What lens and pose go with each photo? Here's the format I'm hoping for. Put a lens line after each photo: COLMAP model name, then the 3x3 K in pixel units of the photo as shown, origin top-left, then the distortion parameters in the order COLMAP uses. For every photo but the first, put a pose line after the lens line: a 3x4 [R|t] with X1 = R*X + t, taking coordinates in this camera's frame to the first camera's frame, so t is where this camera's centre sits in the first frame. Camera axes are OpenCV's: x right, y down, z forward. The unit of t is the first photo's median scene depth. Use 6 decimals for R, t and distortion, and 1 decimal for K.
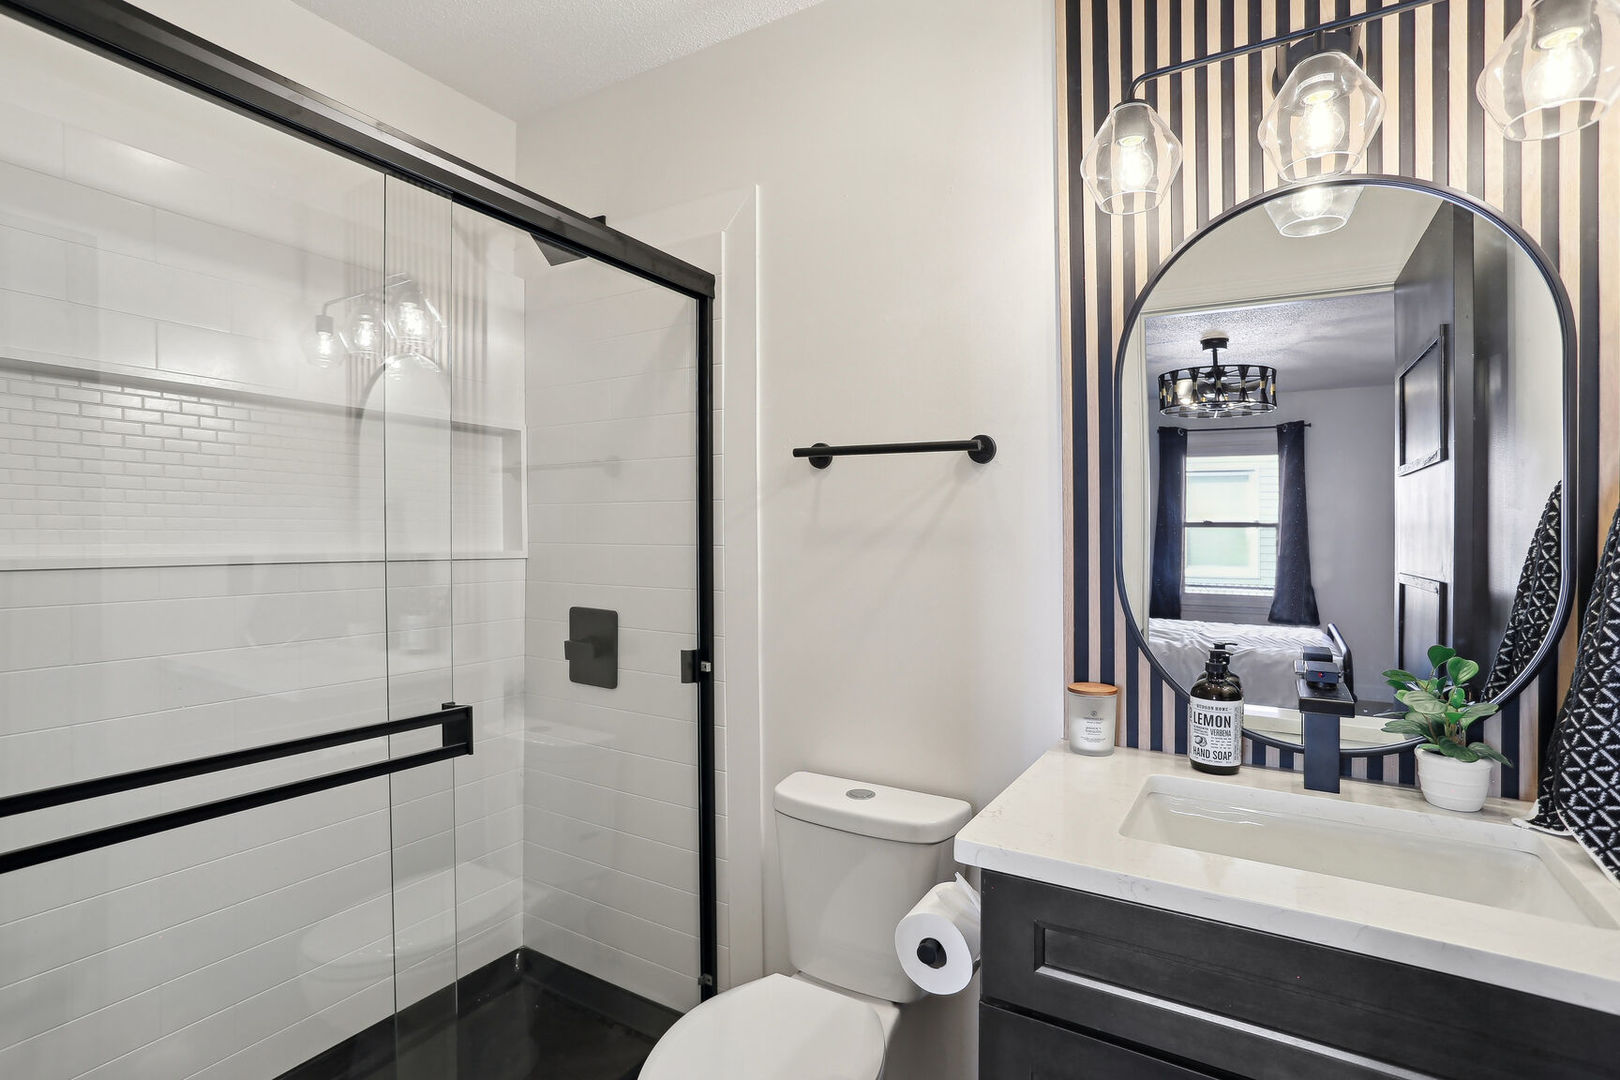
lens RADIAL K [[777.9, 0, 813.0], [0, 777.9, 541.4], [0, 0, 1]] dist [-0.003144, -0.000385]
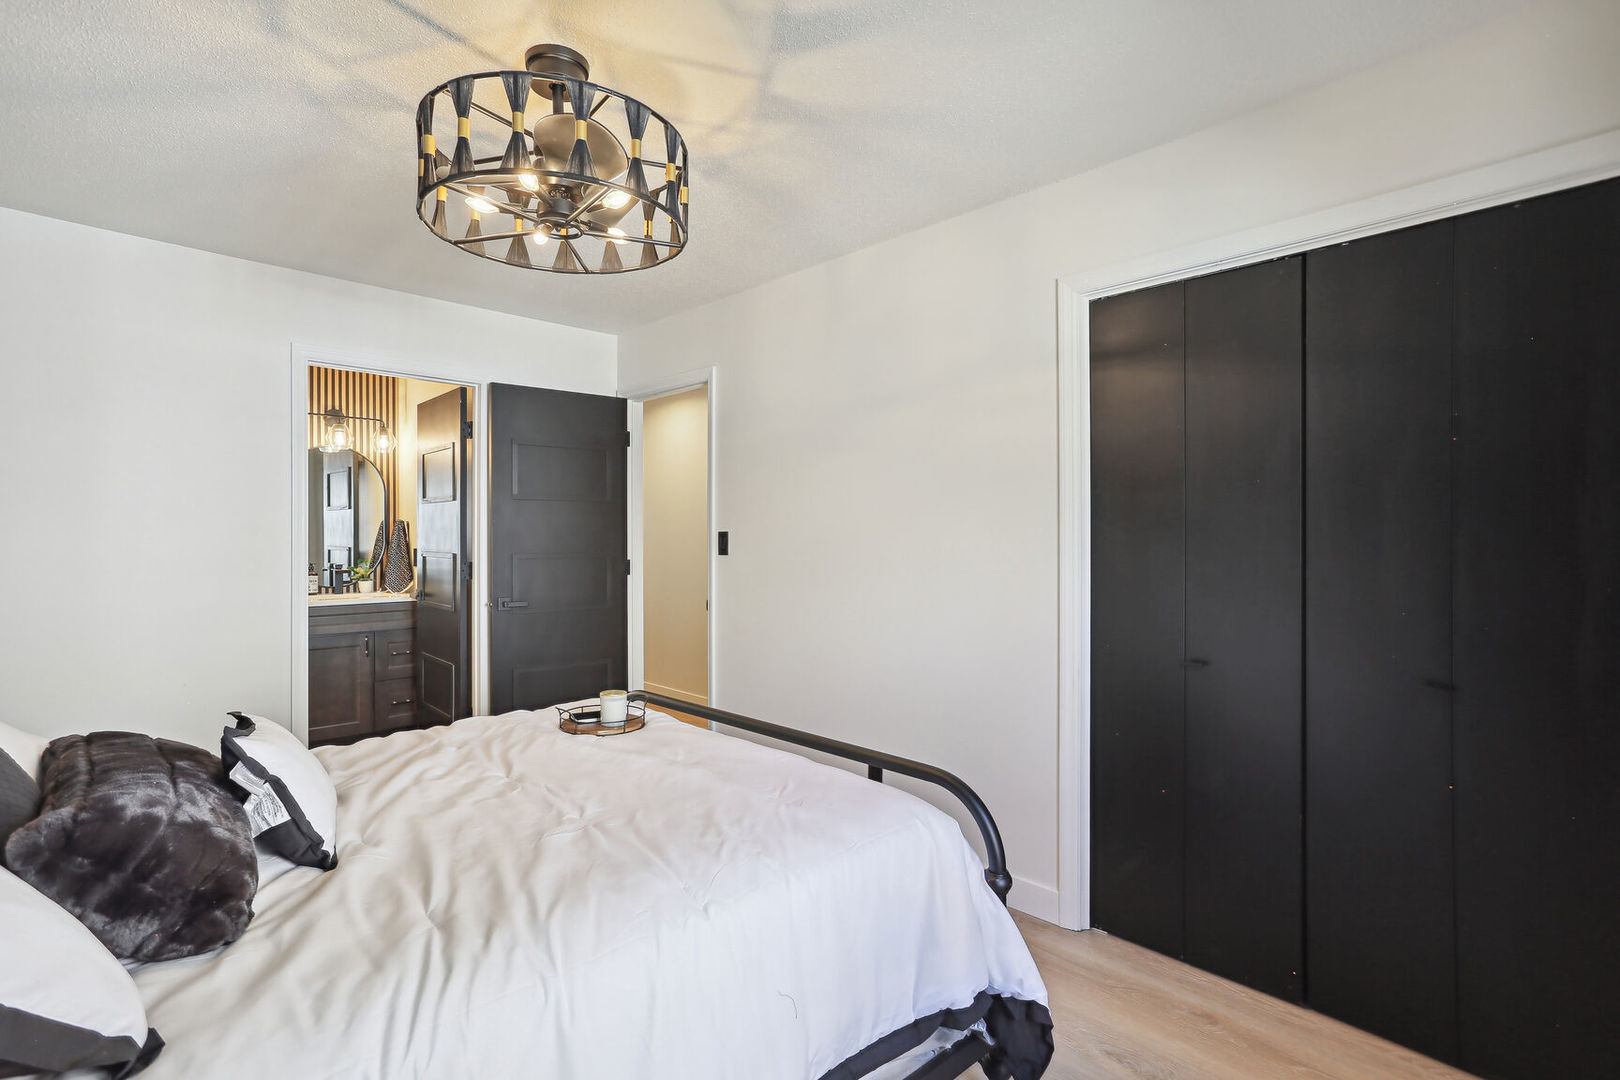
lens RADIAL K [[777.9, 0, 812.2], [0, 777.9, 539.0], [0, 0, 1]] dist [-0.003144, -0.000385]
pose [[0.292909, -0.005354, 0.956125, -2.881929], [0.002813, 0.999985, 0.004738, 0.003826], [-0.956136, 0.001302, 0.292920, -2.971521]]
